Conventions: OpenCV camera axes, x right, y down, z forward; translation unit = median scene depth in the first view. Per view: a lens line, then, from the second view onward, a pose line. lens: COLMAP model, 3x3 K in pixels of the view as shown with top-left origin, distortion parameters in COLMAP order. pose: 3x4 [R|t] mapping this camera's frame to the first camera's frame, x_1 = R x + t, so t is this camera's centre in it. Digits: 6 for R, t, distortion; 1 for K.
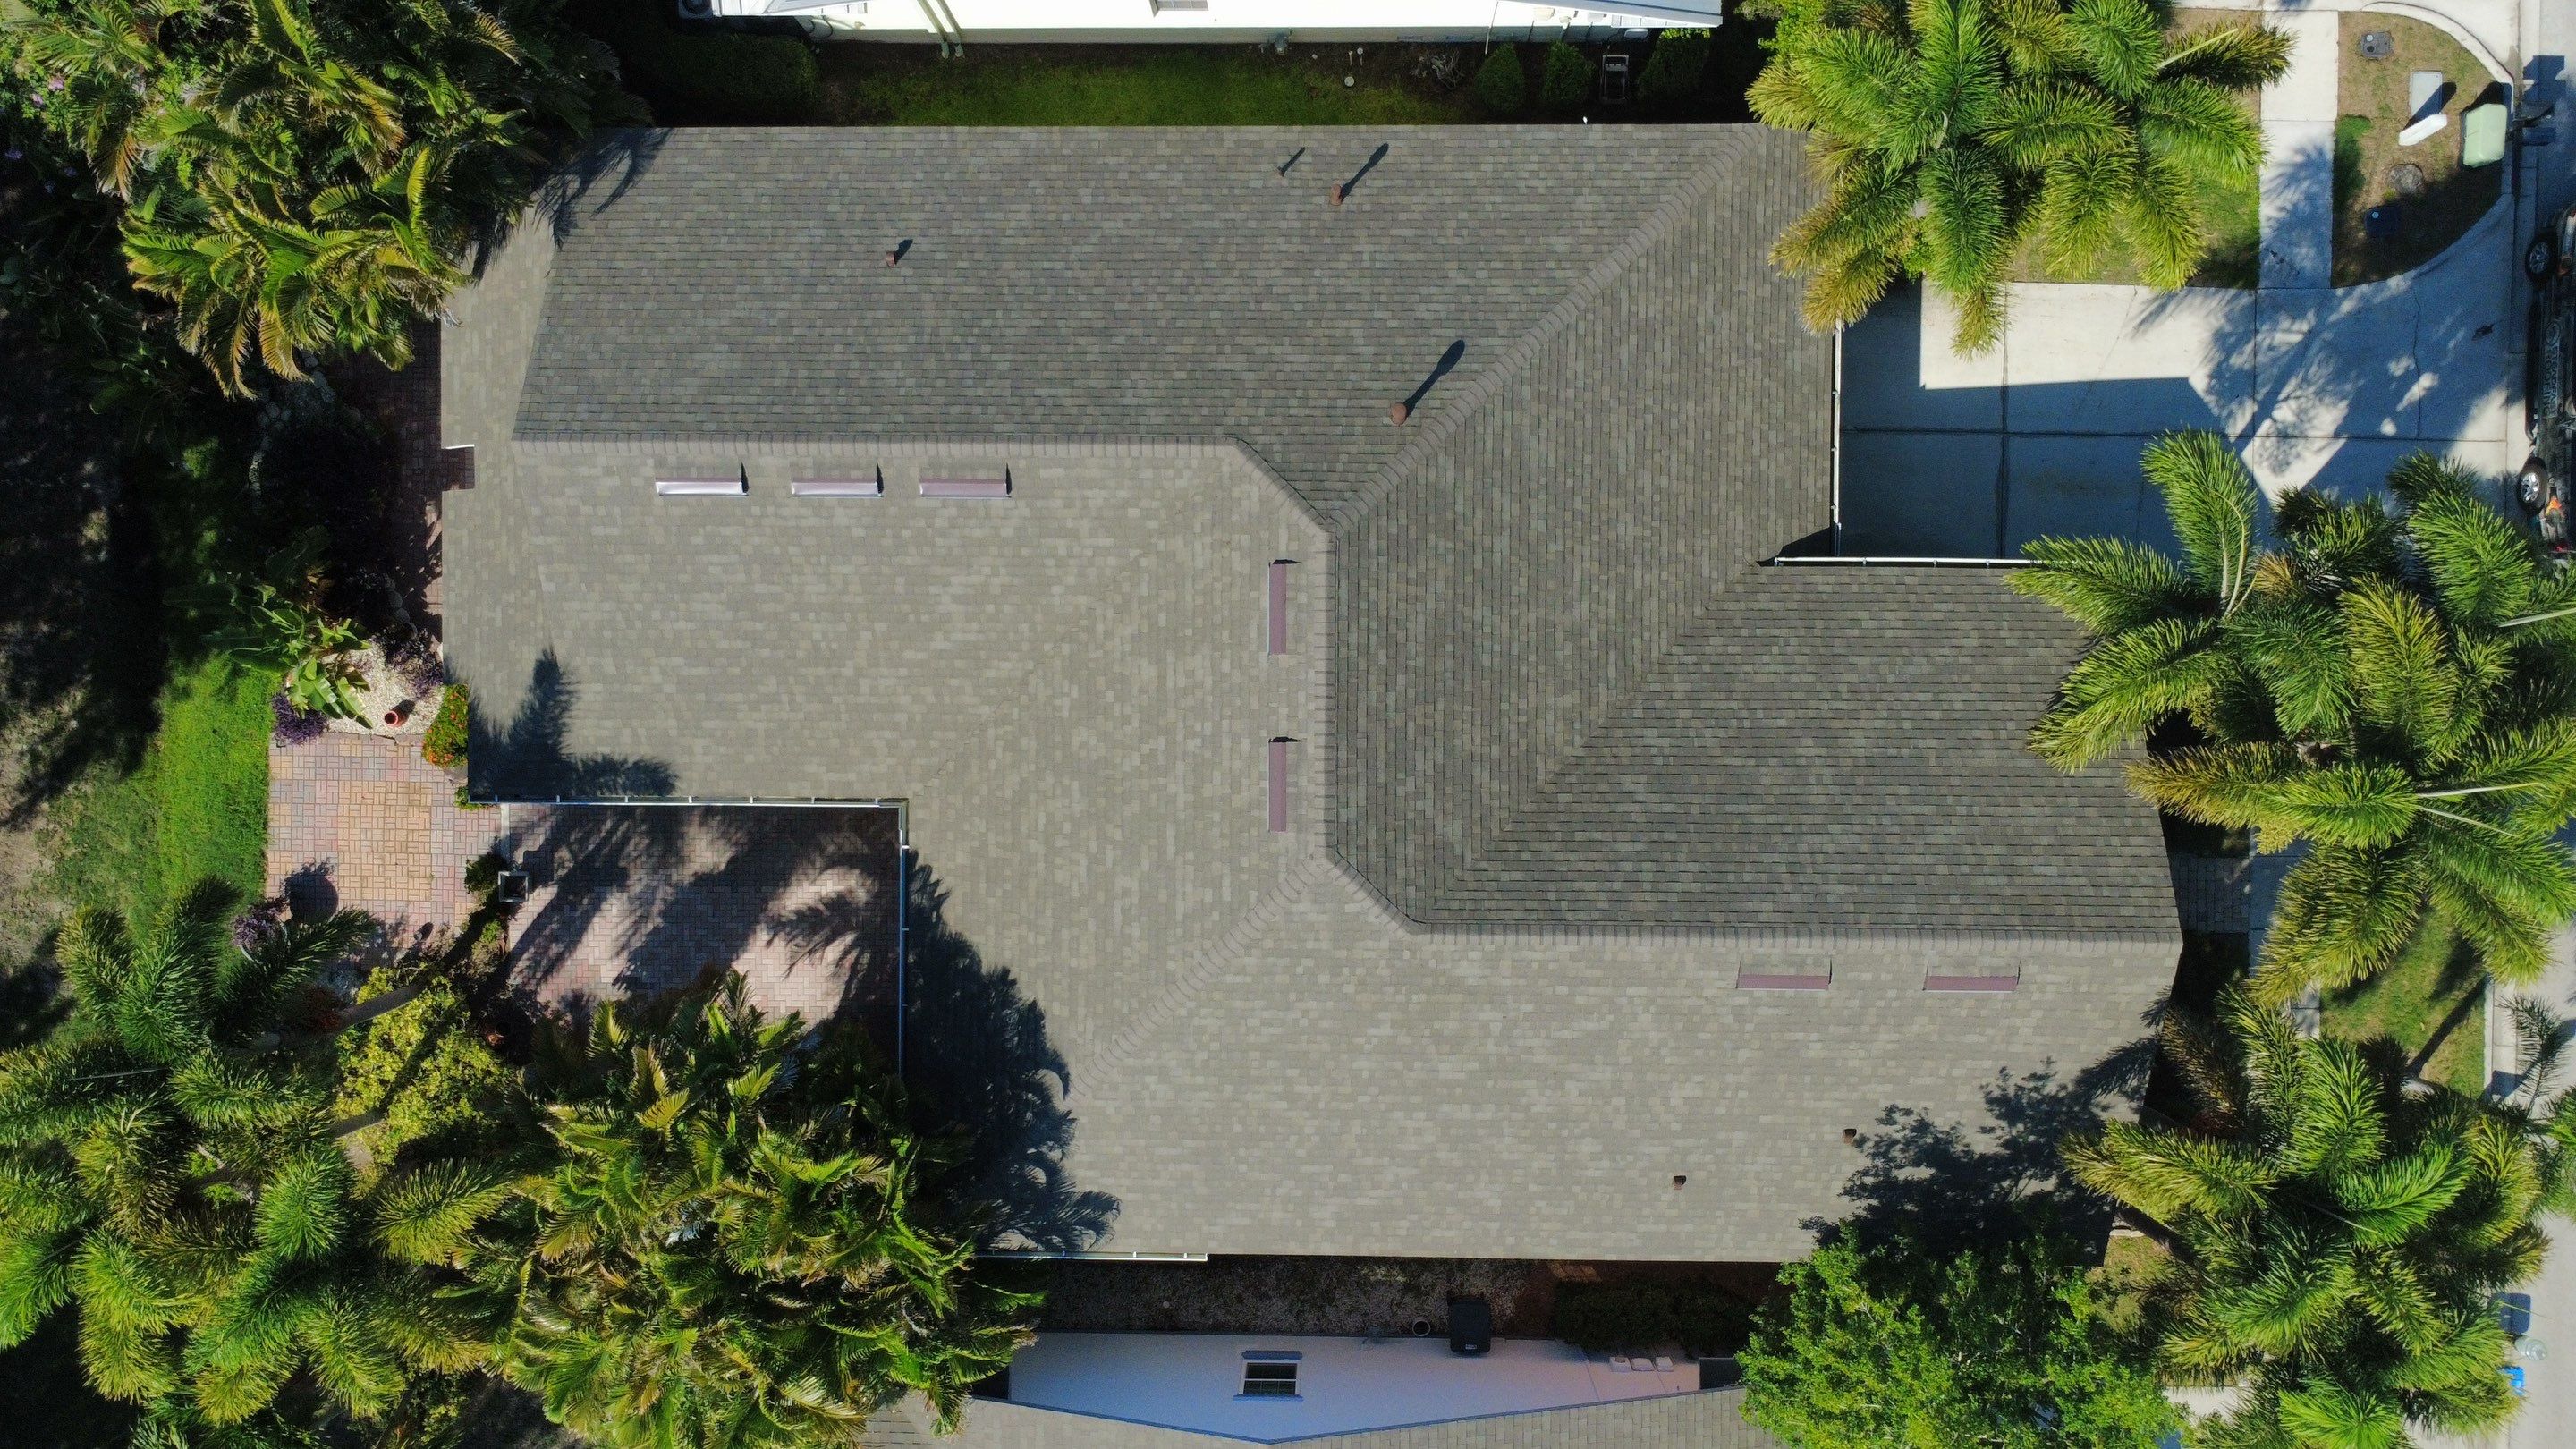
lens RADIAL K [[1869.0, 0, 1285.9], [0, 1869.0, 722.7], [0, 0, 1]] dist [0.001656, -0.006015]
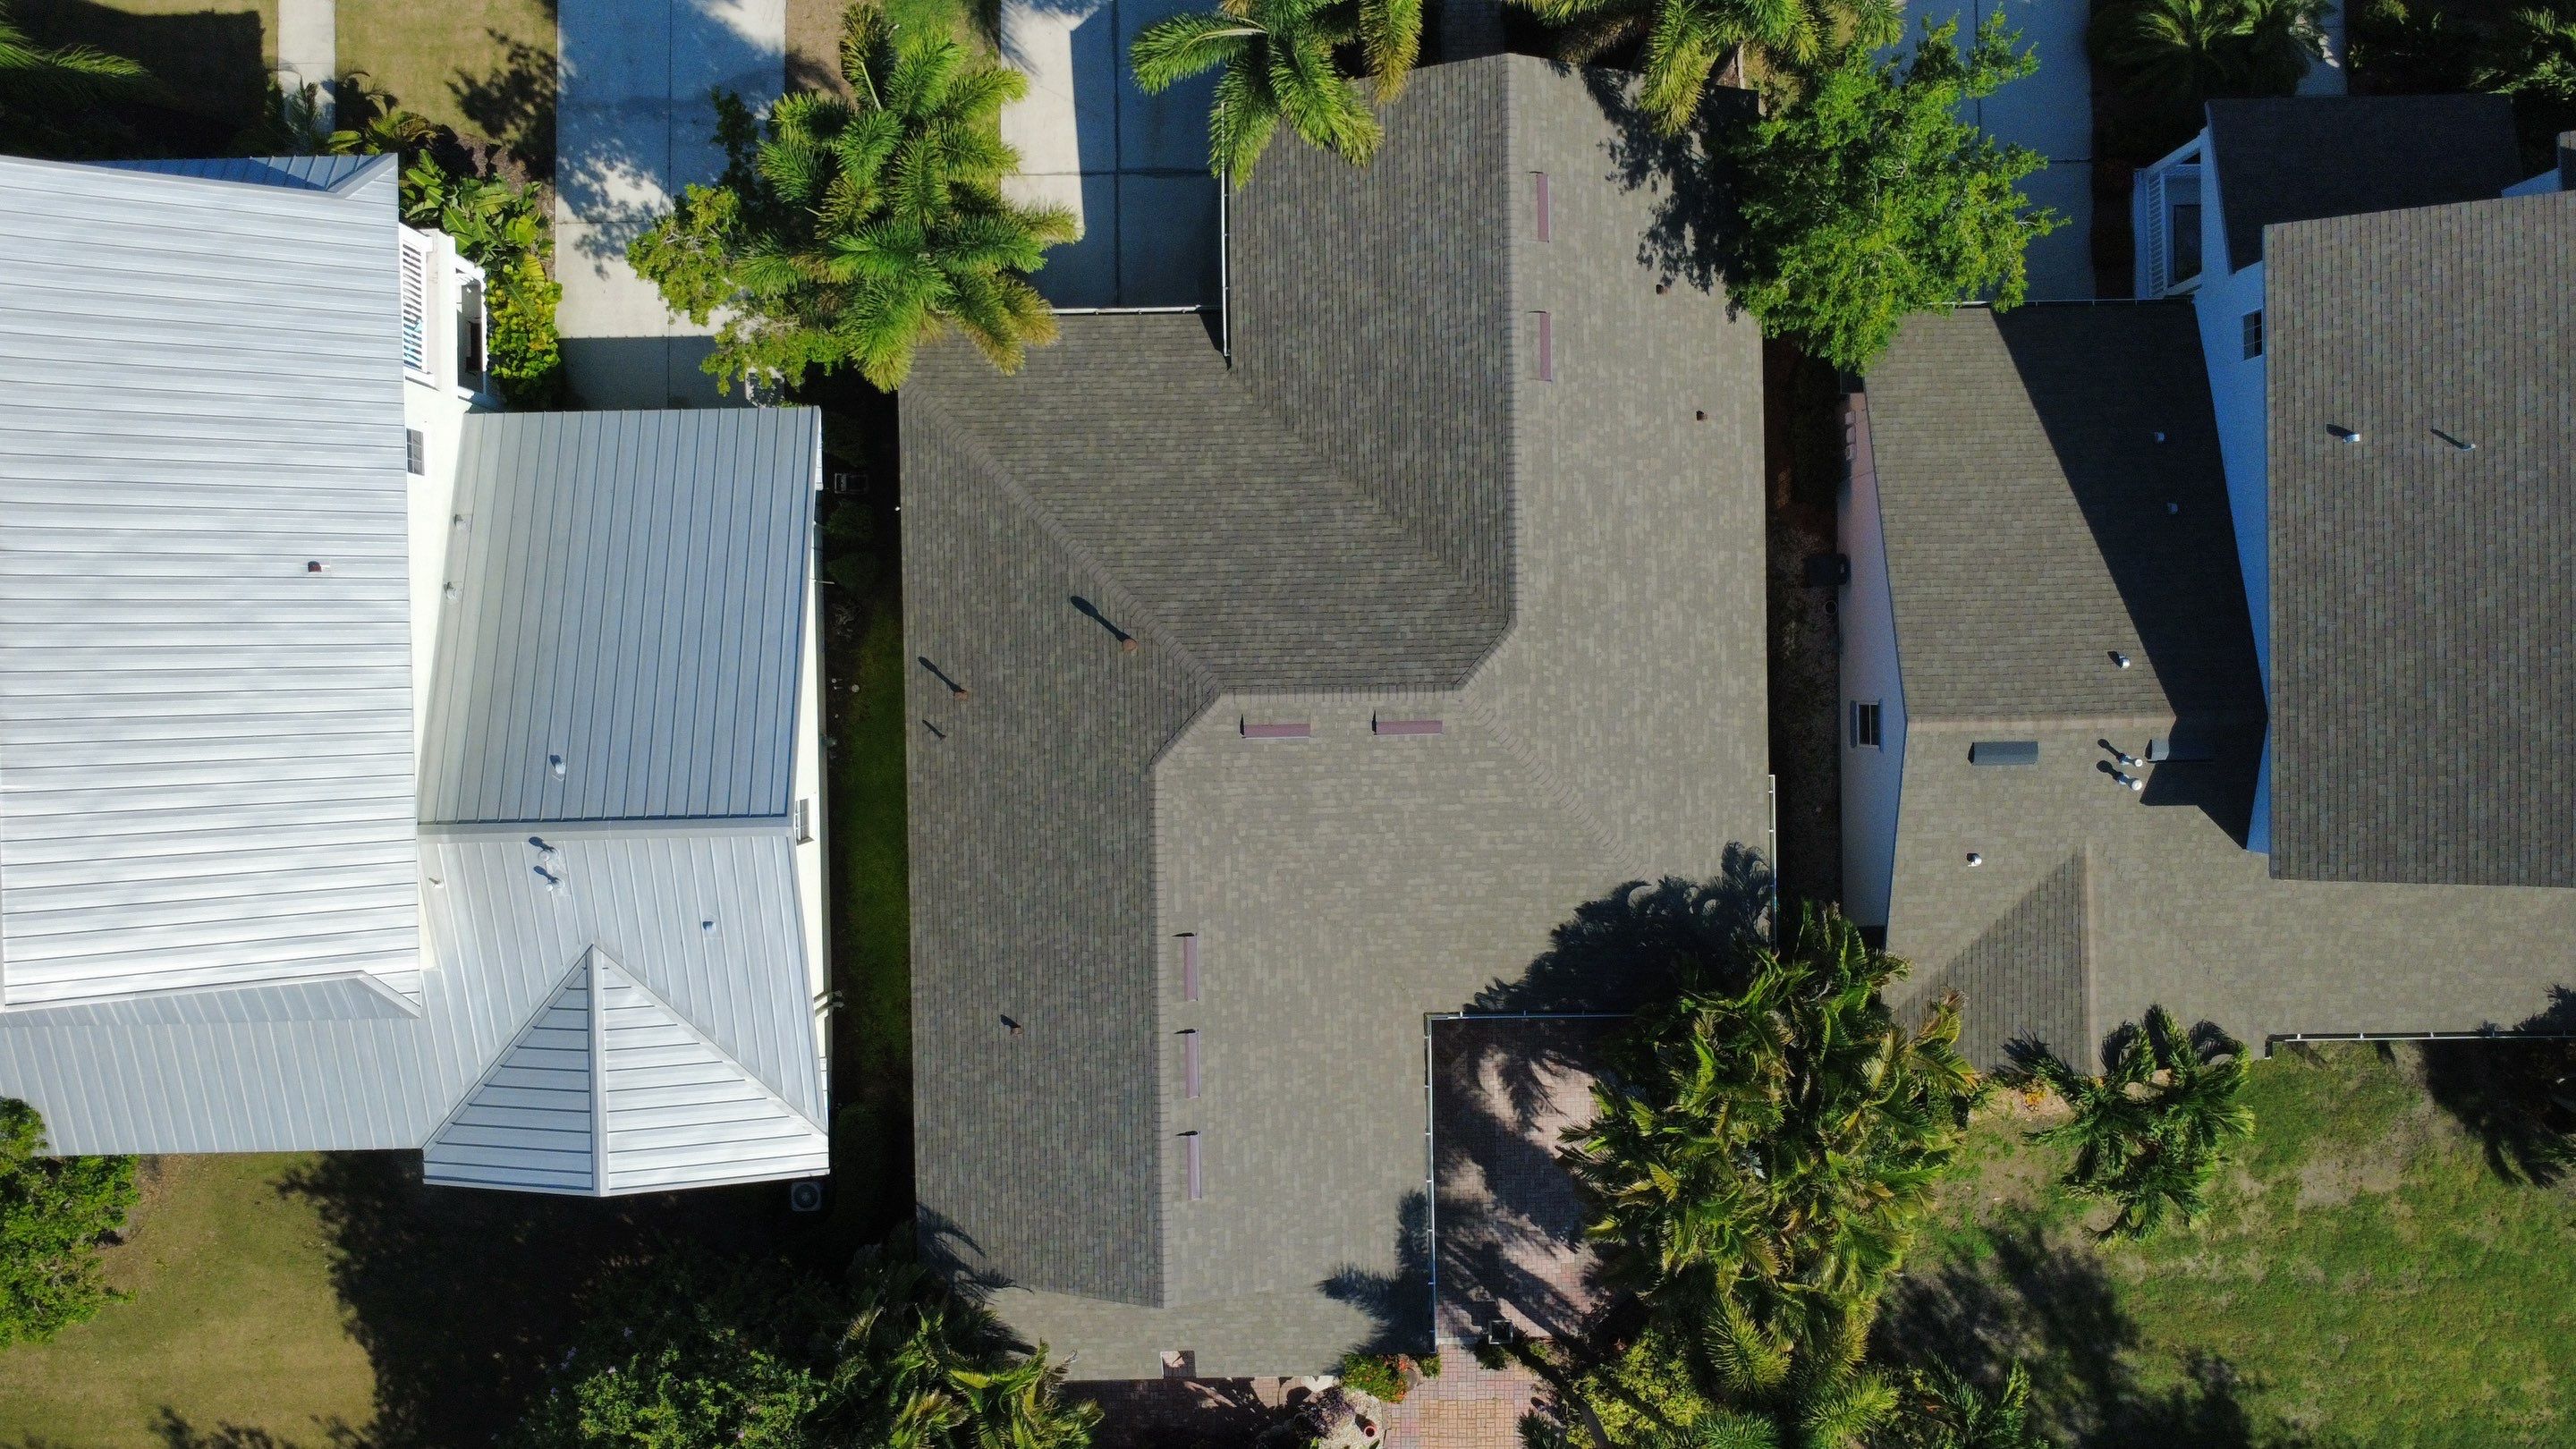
lens RADIAL K [[1871.4, 0, 1287.4], [0, 1871.4, 721.3], [0, 0, 1]] dist [-0.001136, 0.000032]
pose [[-0.024204, -0.999623, 0.012959, -0.014589], [0.999475, -0.024475, -0.021234, -0.023226], [0.021543, 0.012438, 0.999691, -0.328829]]
